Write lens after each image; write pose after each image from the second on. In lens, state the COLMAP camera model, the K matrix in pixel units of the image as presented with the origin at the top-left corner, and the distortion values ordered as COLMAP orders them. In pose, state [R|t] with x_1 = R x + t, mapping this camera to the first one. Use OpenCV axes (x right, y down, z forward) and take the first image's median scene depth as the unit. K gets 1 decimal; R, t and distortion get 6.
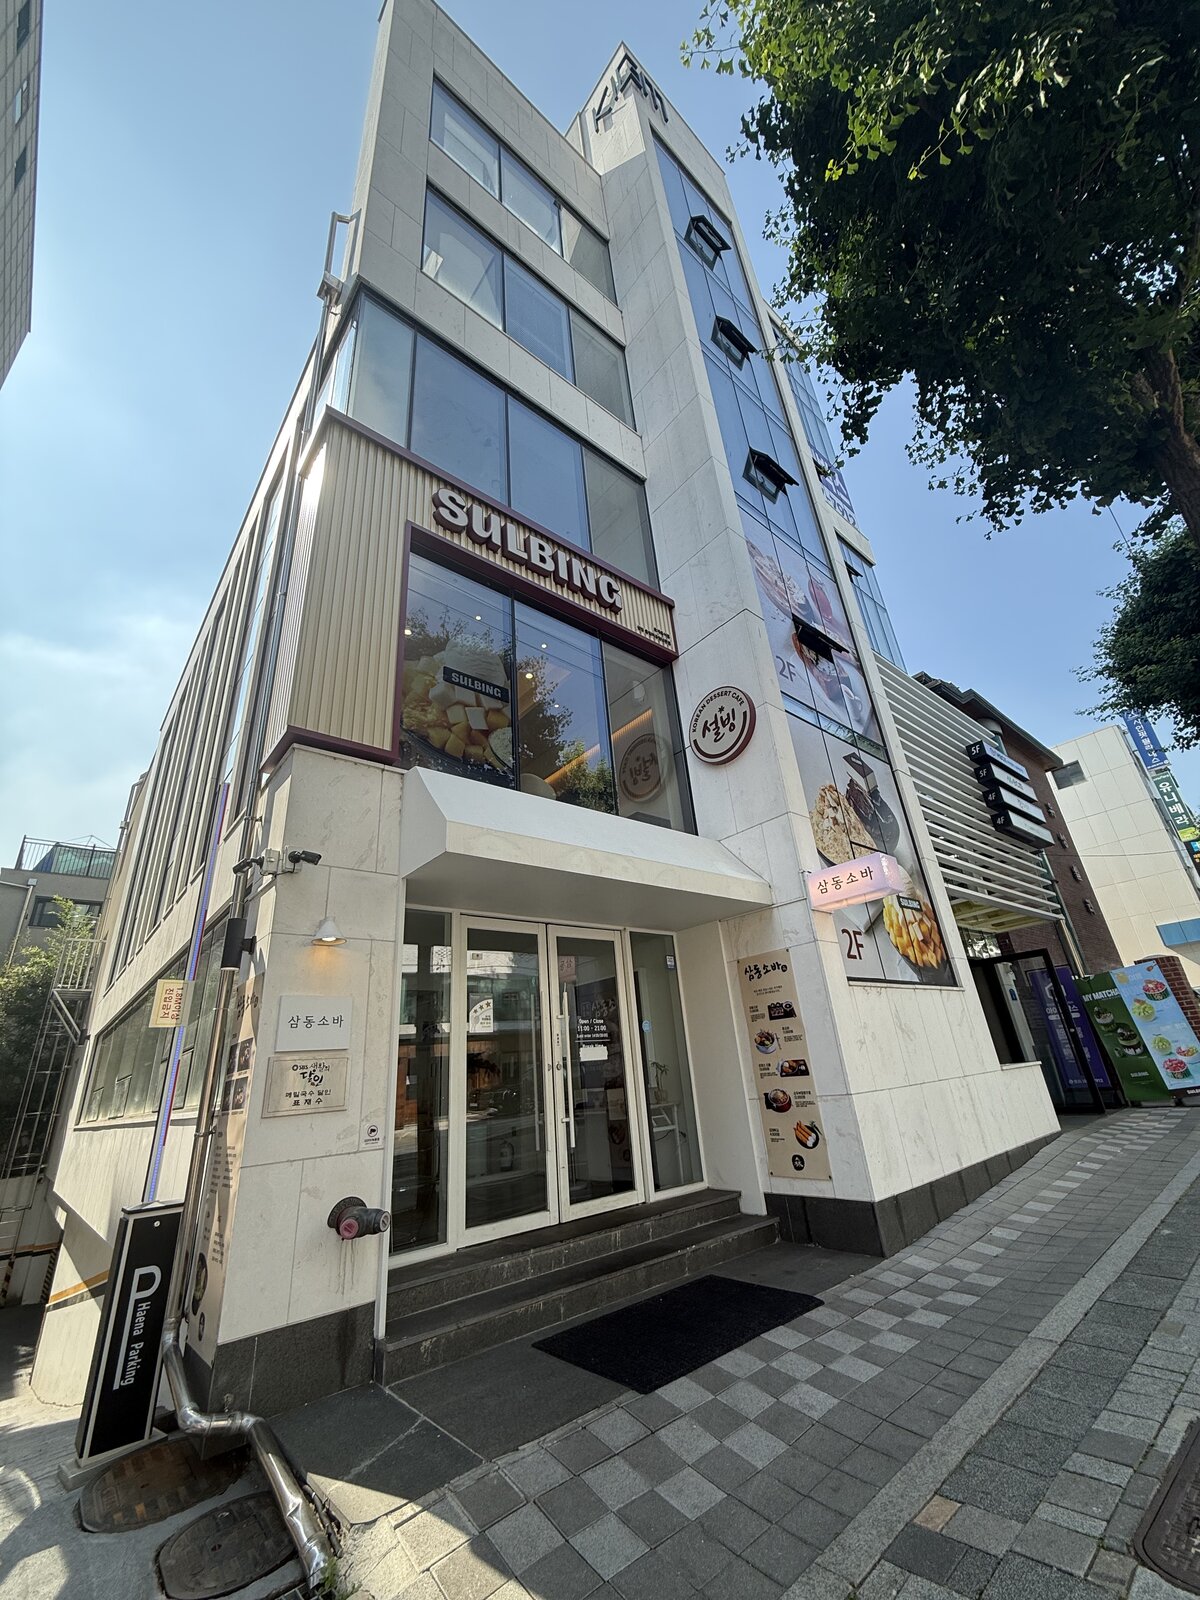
lens RADIAL K [[640.4, 0, 600.0], [0, 640.4, 800.0], [0, 0, 1]] dist [-0.000972, -0.000123]
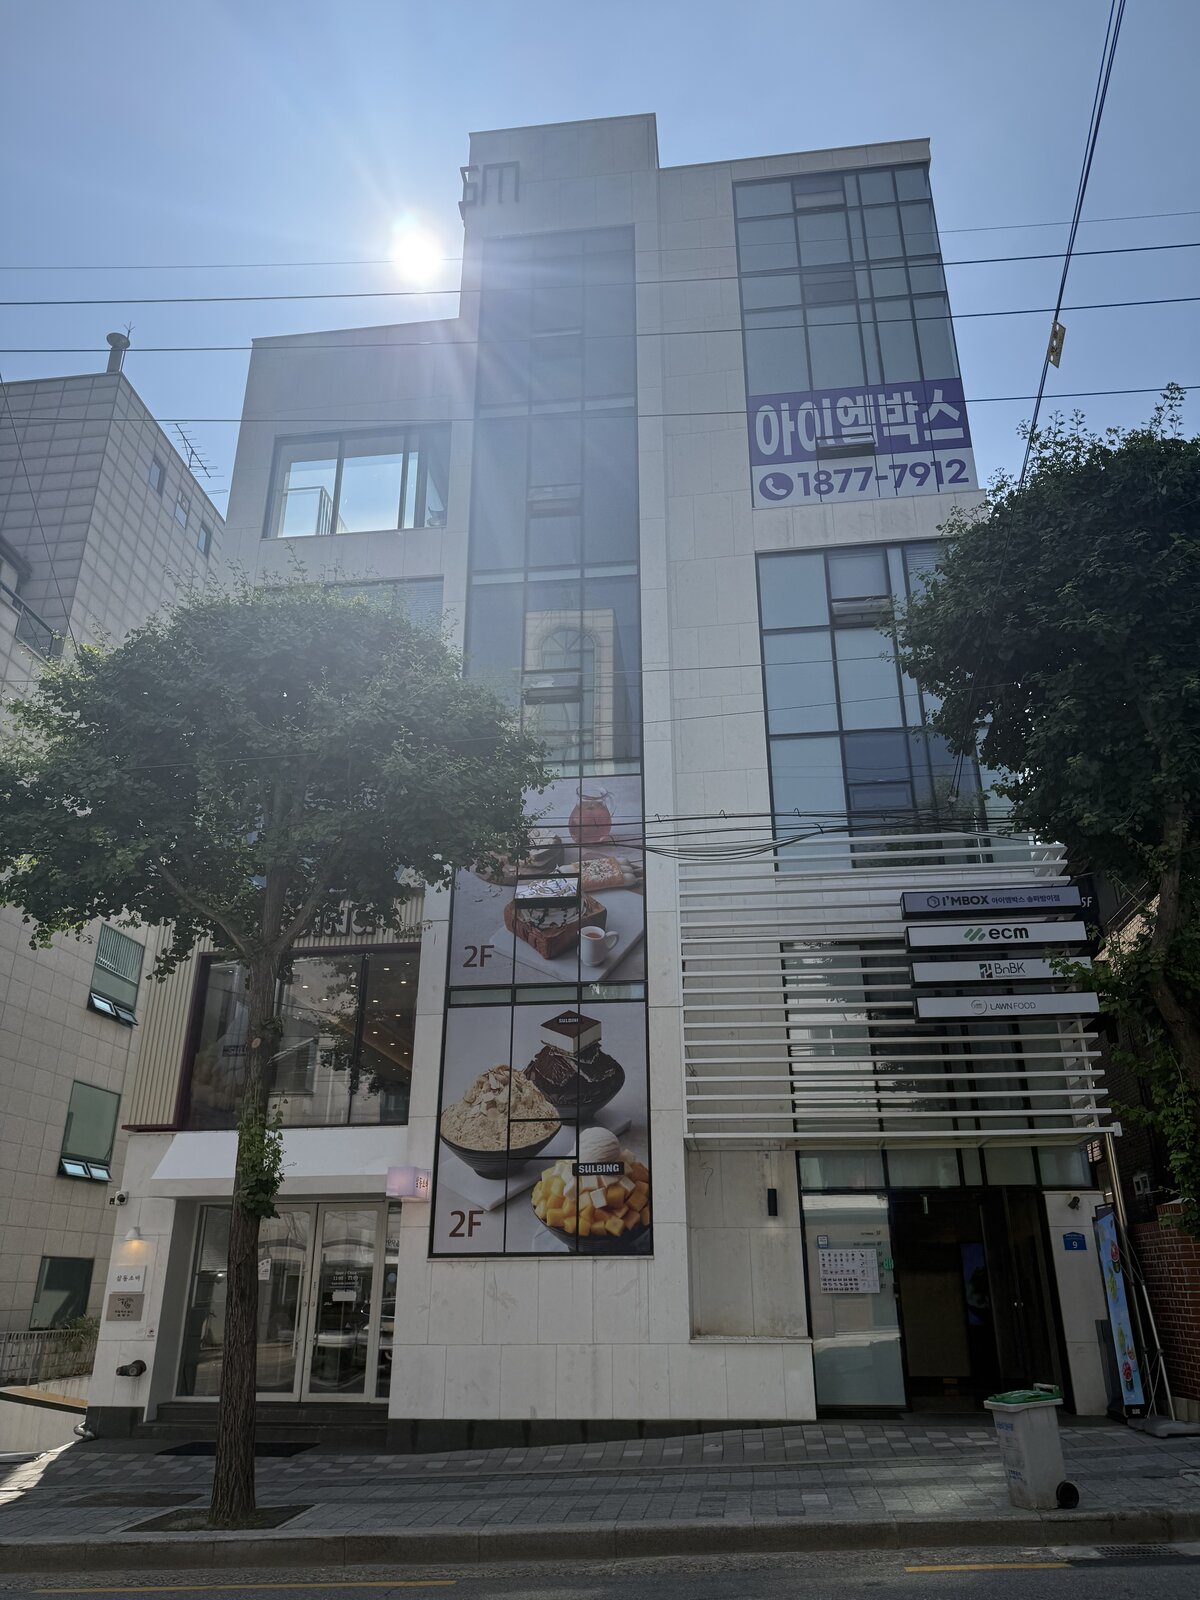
lens RADIAL K [[1139.8, 0, 600.0], [0, 1139.8, 800.0], [0, 0, 1]] dist [-0.005652, -0.006109]
pose [[0.672680, -0.220850, -0.706206, 2.781478], [0.254175, 0.965310, -0.059771, -0.434605], [0.694908, -0.139293, 0.705479, -0.280492]]
